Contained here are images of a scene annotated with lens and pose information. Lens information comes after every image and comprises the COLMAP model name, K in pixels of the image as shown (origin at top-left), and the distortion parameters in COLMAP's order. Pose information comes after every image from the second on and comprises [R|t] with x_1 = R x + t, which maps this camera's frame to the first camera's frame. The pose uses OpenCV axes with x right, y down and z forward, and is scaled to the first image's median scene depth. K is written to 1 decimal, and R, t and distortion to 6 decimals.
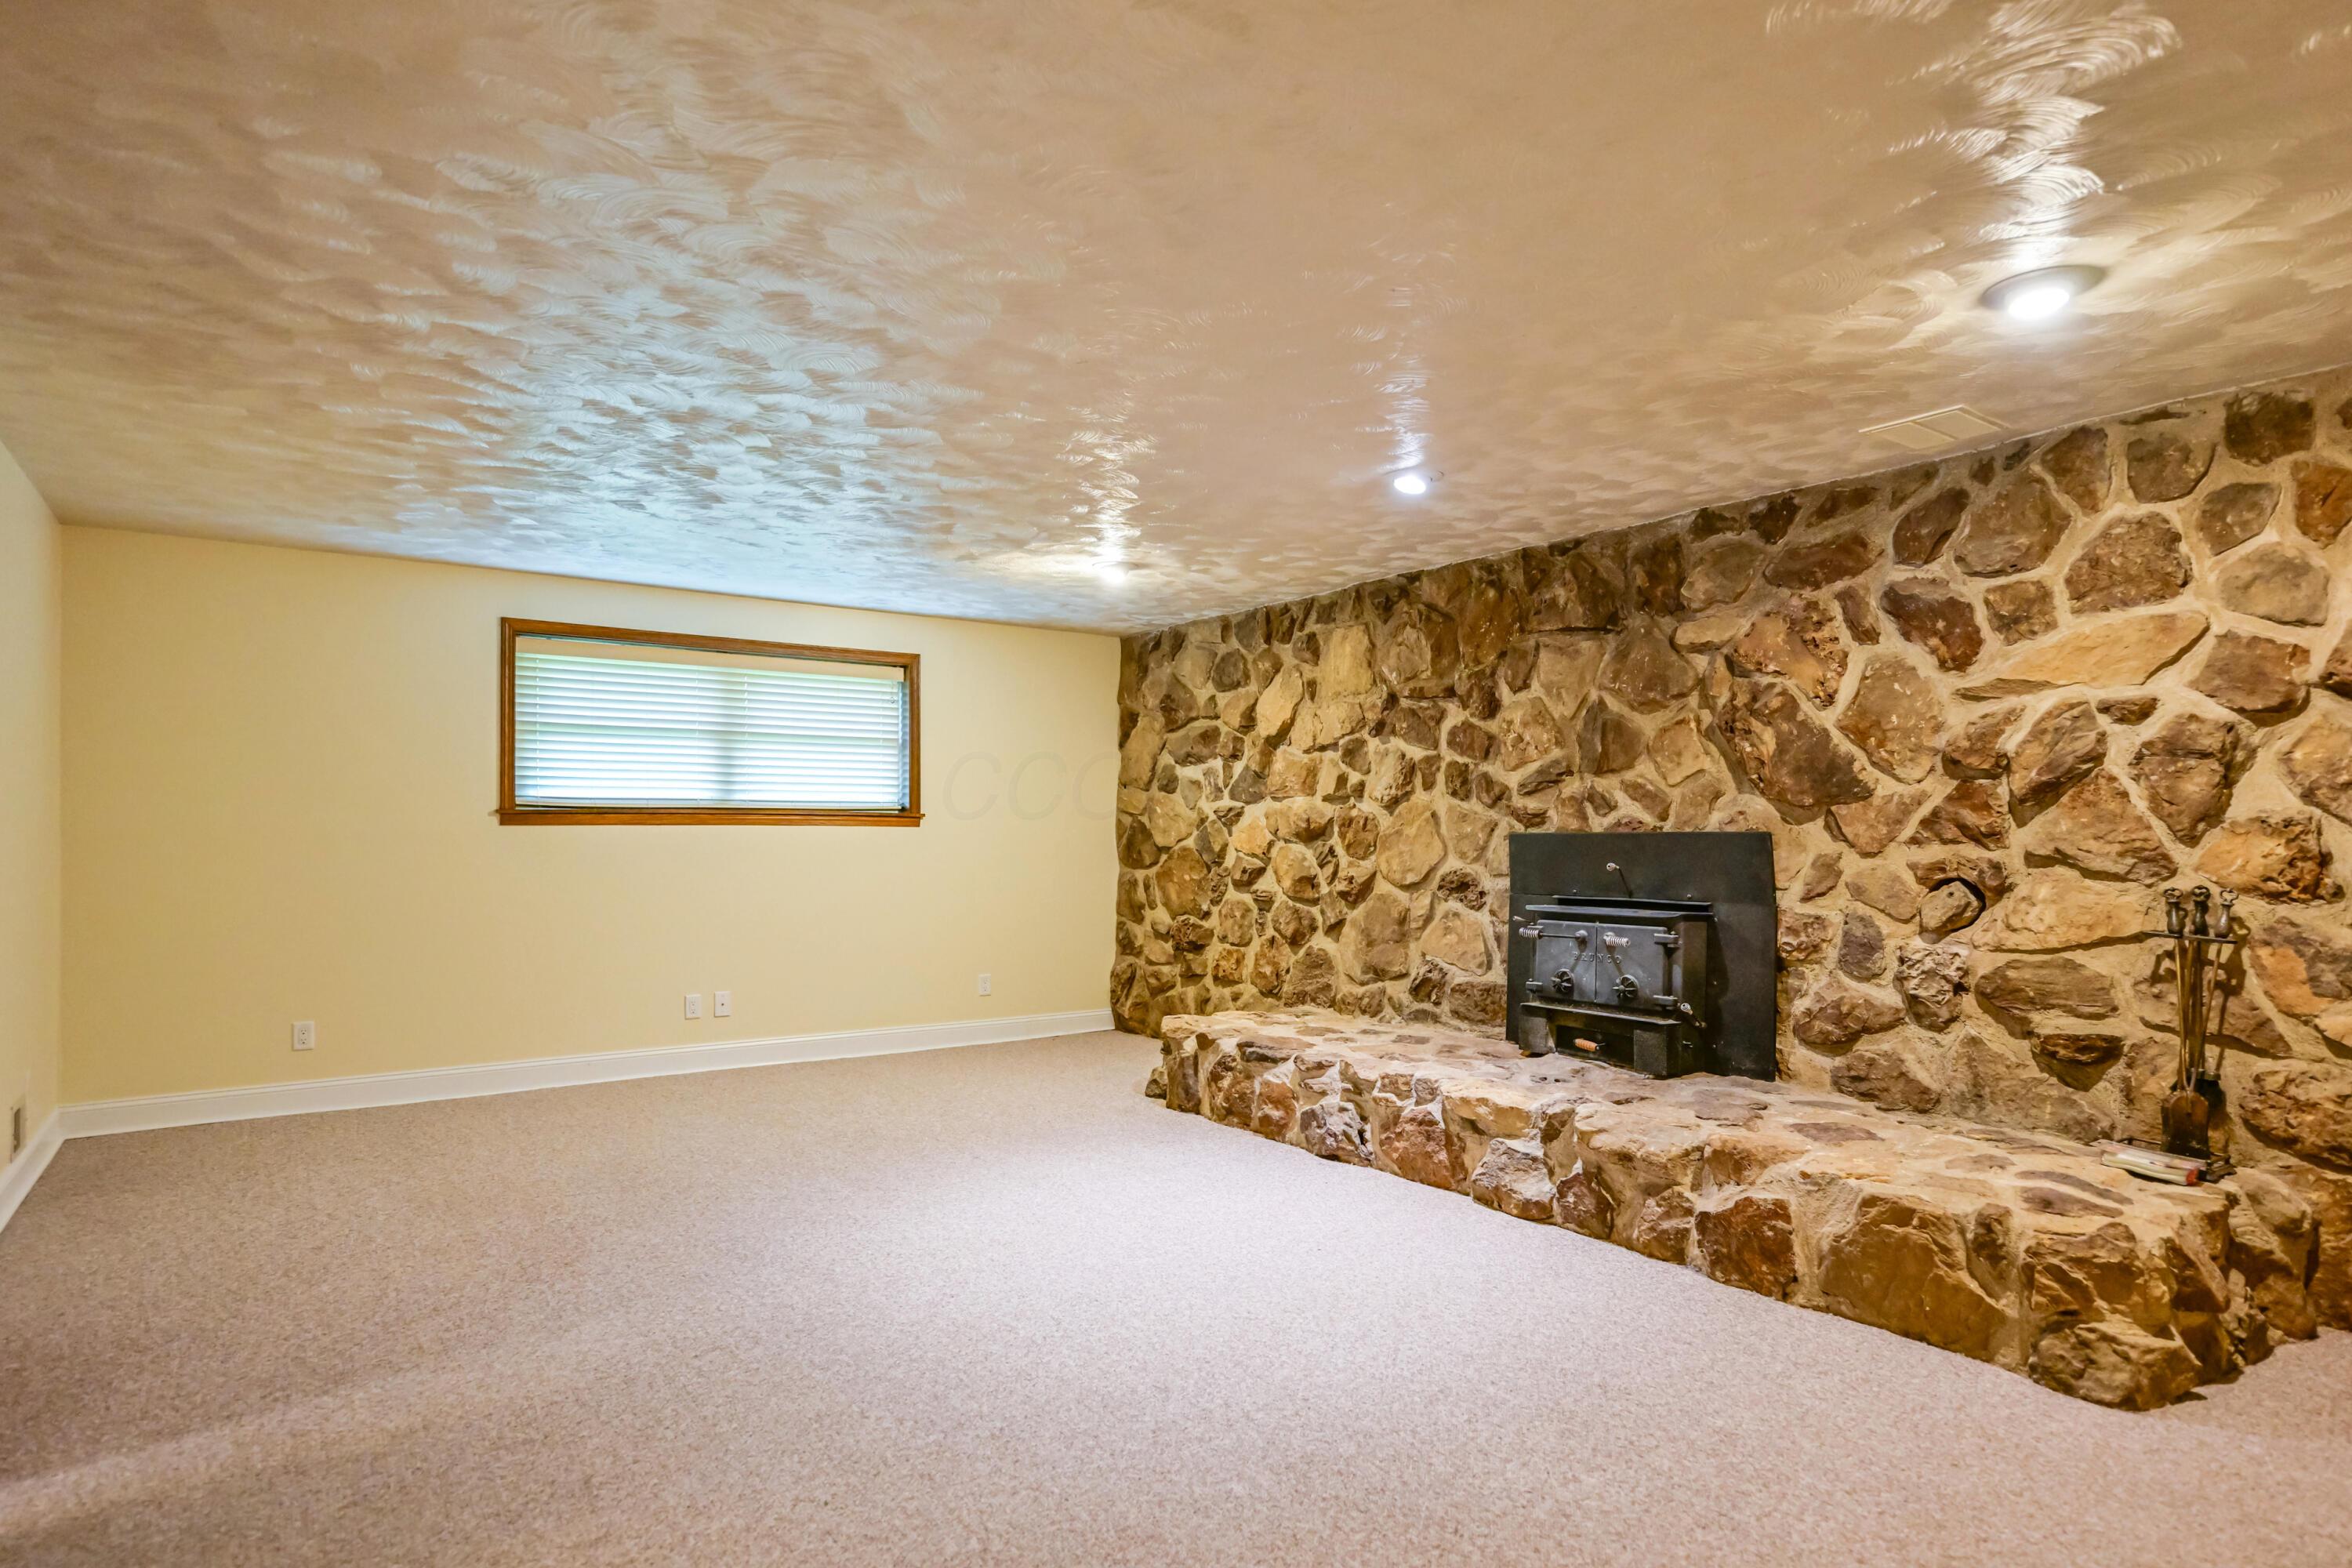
lens RADIAL K [[1266.6, 0, 1176.1], [0, 1266.6, 838.8], [0, 0, 1]] dist [0.000337, -0.000125]
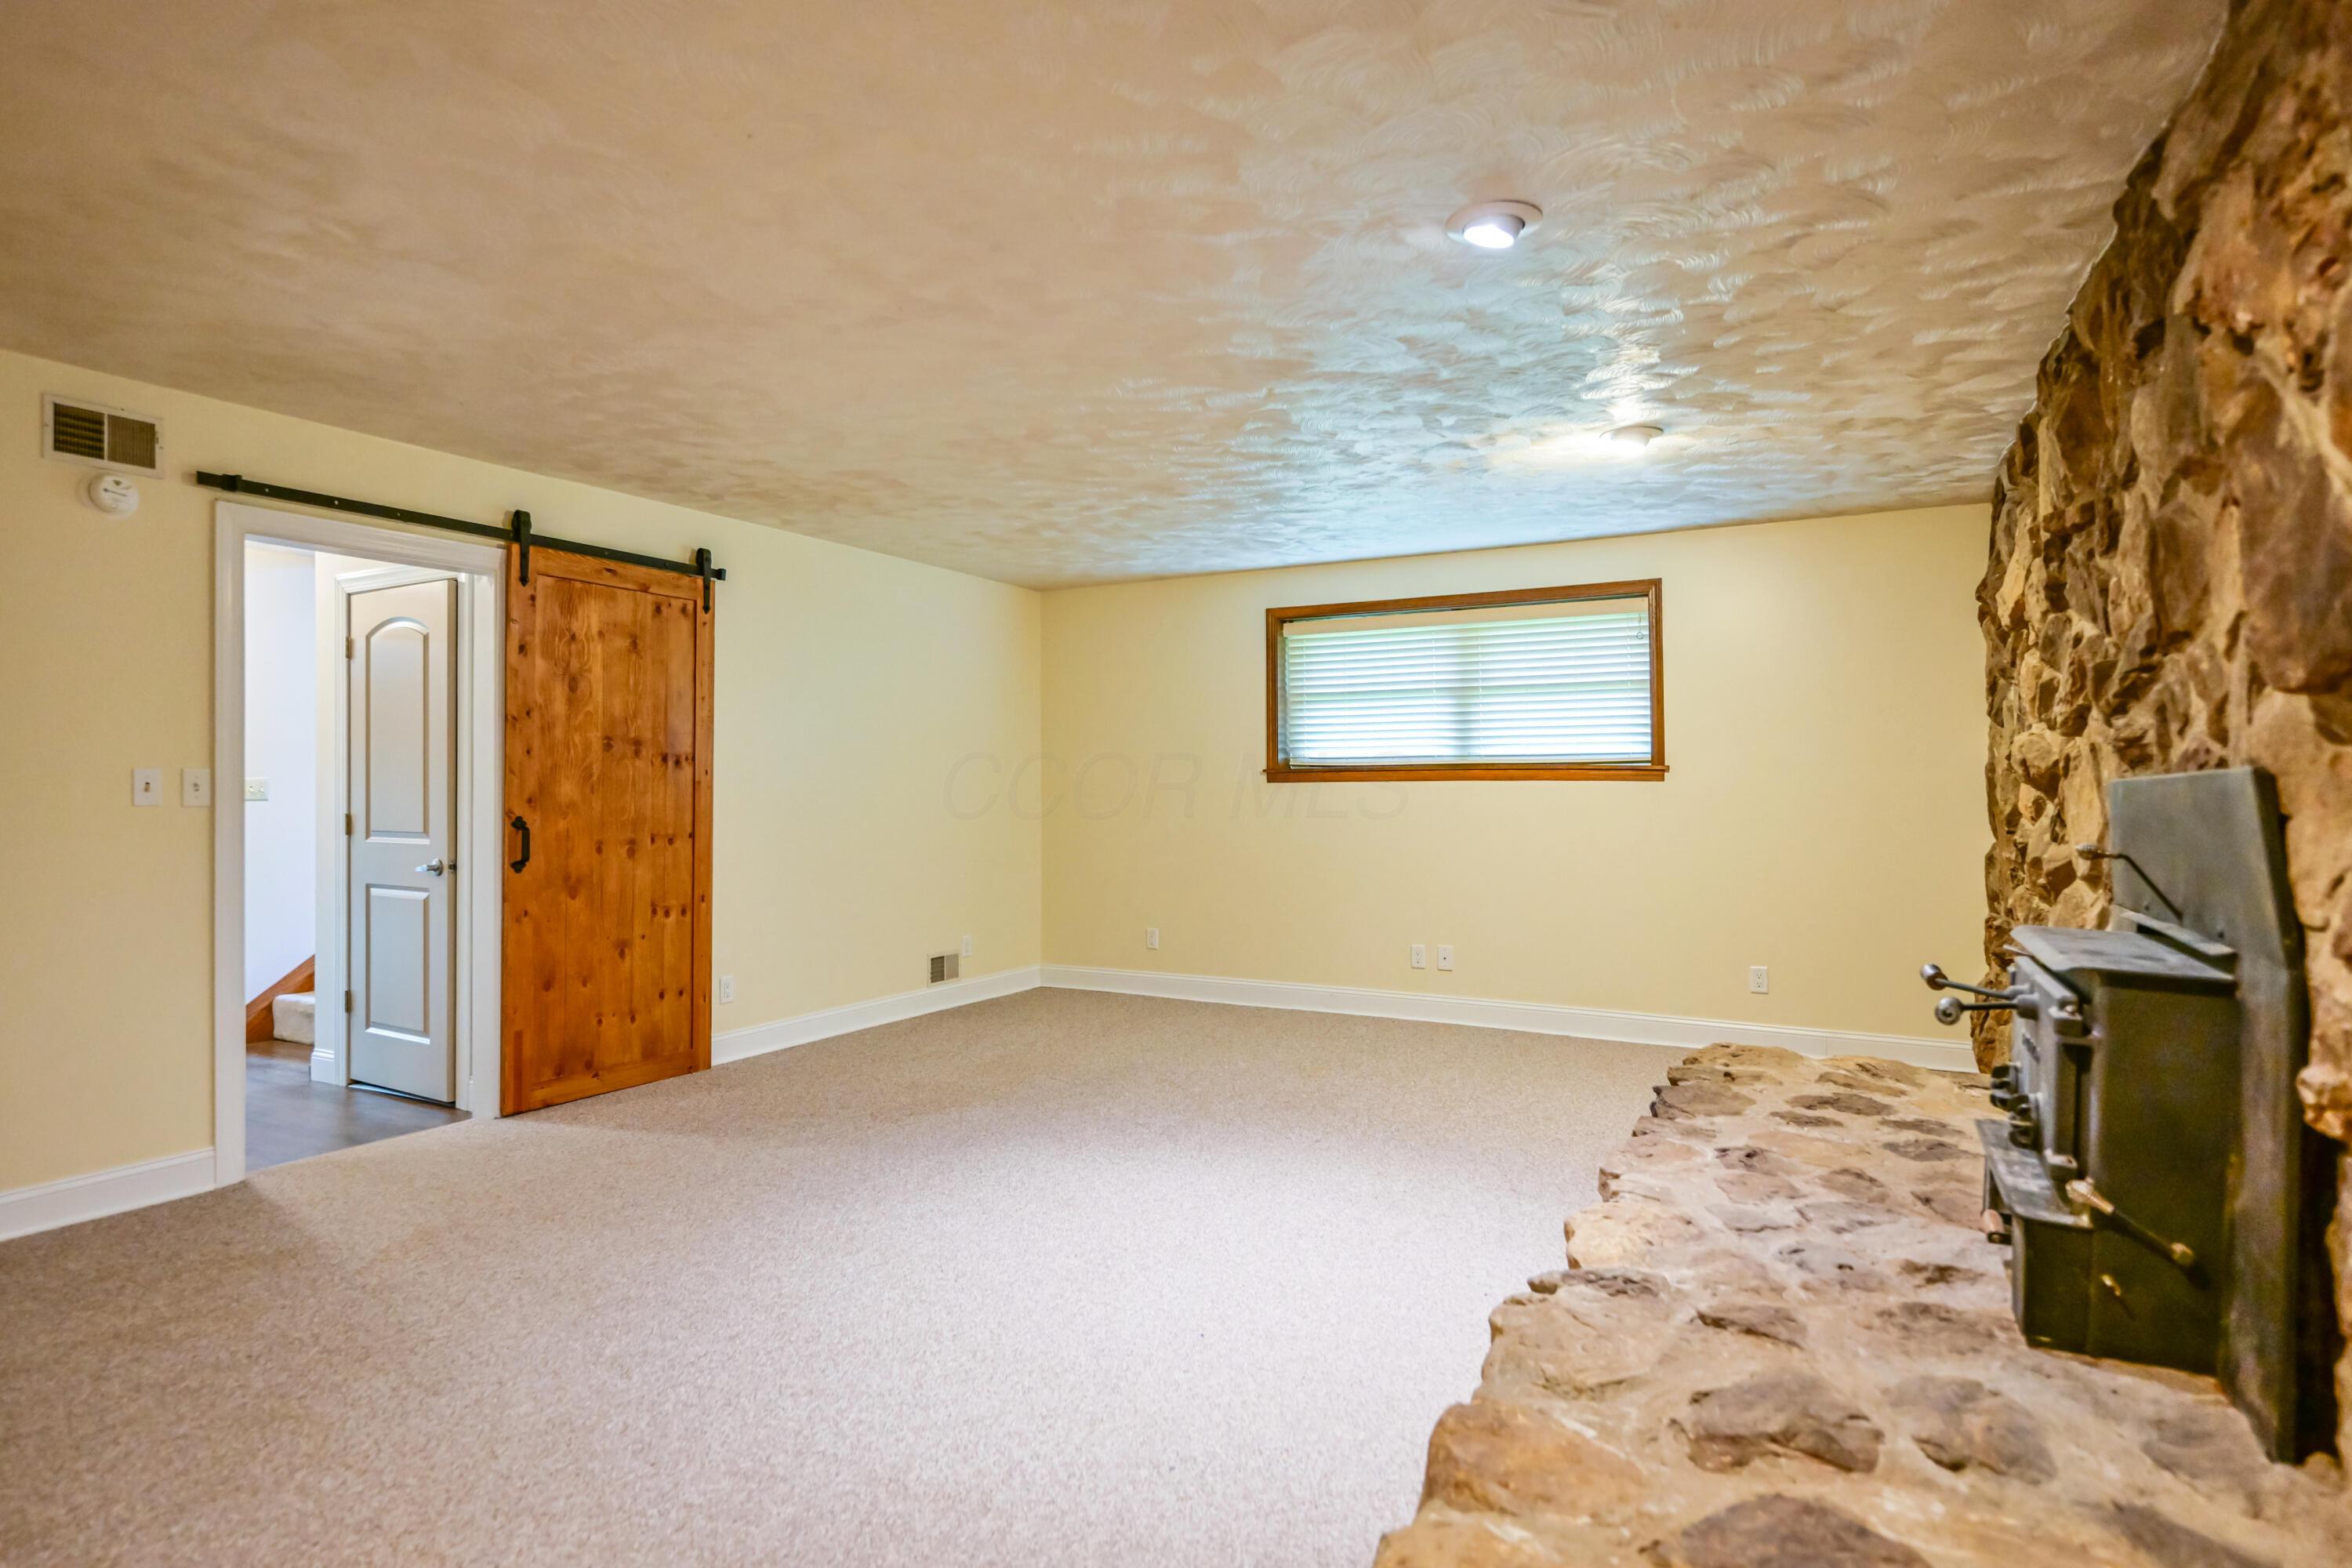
lens RADIAL K [[1231.0, 0, 1176.0], [0, 1231.0, 784.0], [0, 0, 1]] dist [0.001132, 0.000017]
pose [[0.432212, -0.008611, -0.901731, 0.474692], [-0.002051, 0.999942, -0.010532, 0.002950], [0.901770, 0.006402, 0.432169, 0.412438]]
